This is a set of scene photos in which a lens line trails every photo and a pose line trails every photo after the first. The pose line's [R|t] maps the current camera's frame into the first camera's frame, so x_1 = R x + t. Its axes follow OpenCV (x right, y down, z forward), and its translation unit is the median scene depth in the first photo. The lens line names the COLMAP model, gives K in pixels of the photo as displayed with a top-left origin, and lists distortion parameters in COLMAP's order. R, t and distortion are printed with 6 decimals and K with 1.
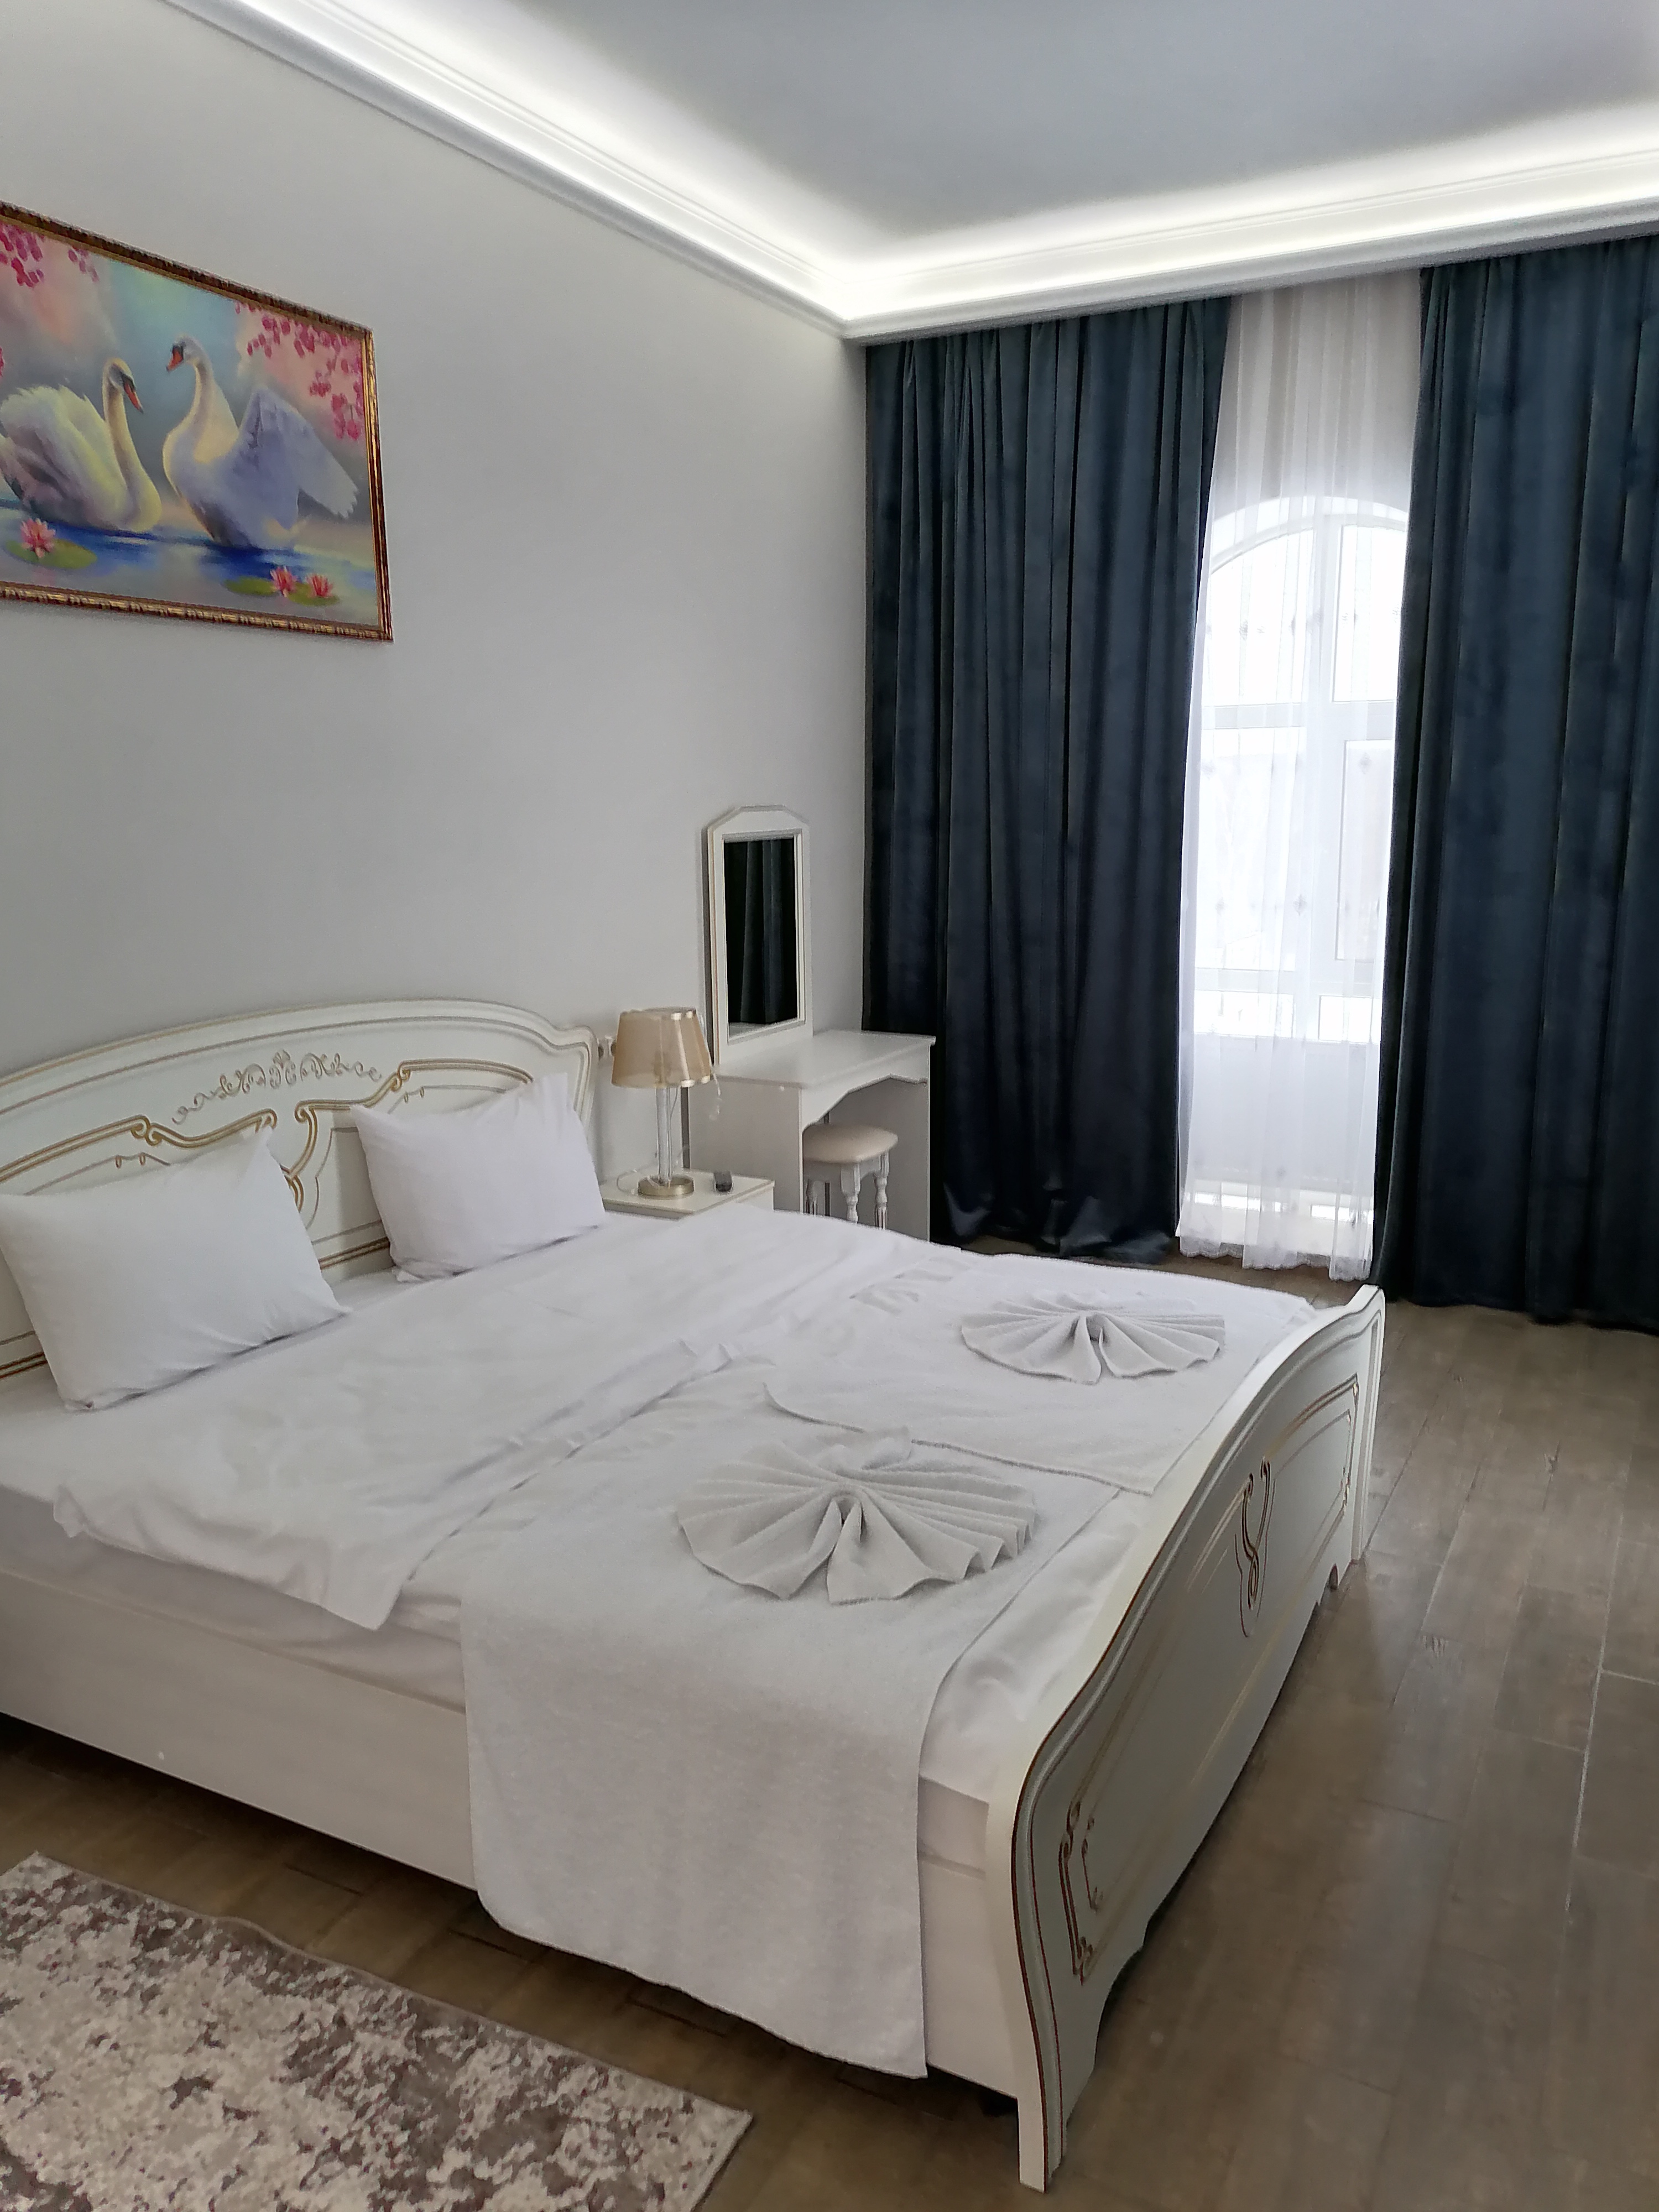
lens RADIAL K [[1676.8, 0, 823.3], [0, 1676.8, 1084.8], [0, 0, 1]] dist [0.032315, -0.006531]
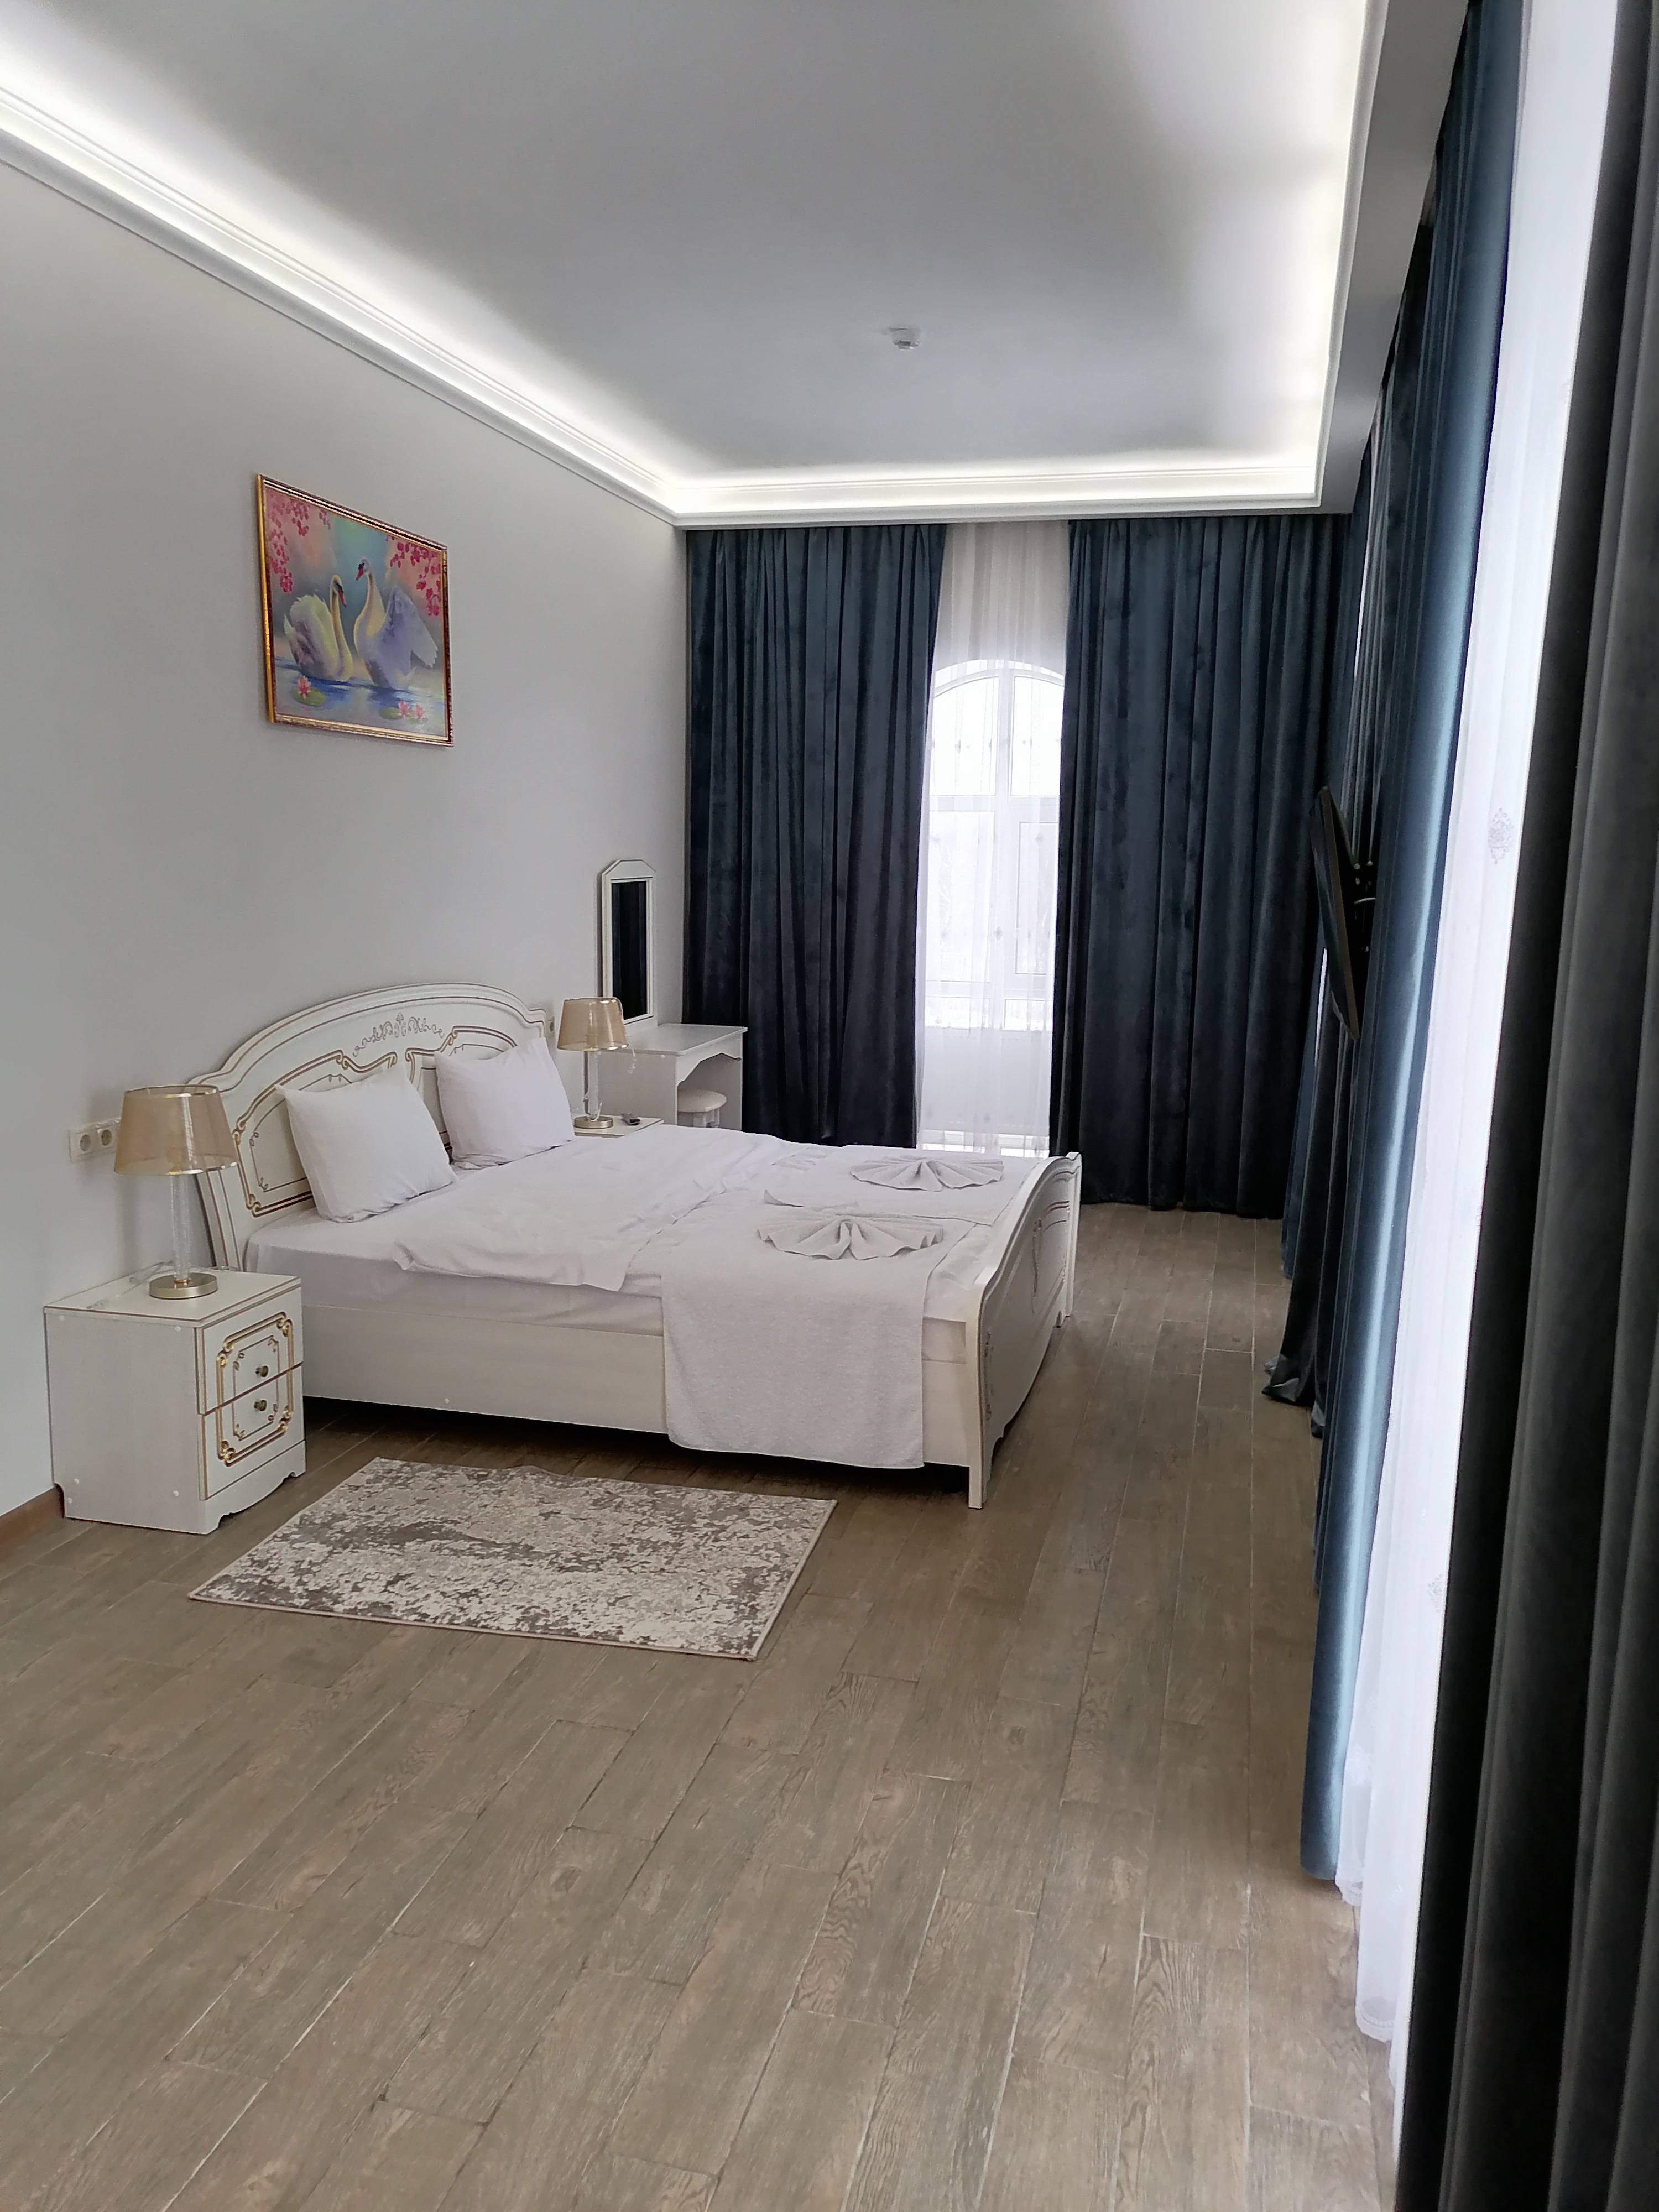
lens RADIAL K [[1664.2, 0, 828.6], [0, 1664.2, 1099.4], [0, 0, 1]] dist [0.026770, -0.002652]
pose [[0.972603, -0.013140, 0.232103, -0.233479], [0.018226, 0.999638, -0.019781, 0.074668], [-0.231759, 0.023469, 0.972490, -0.440804]]
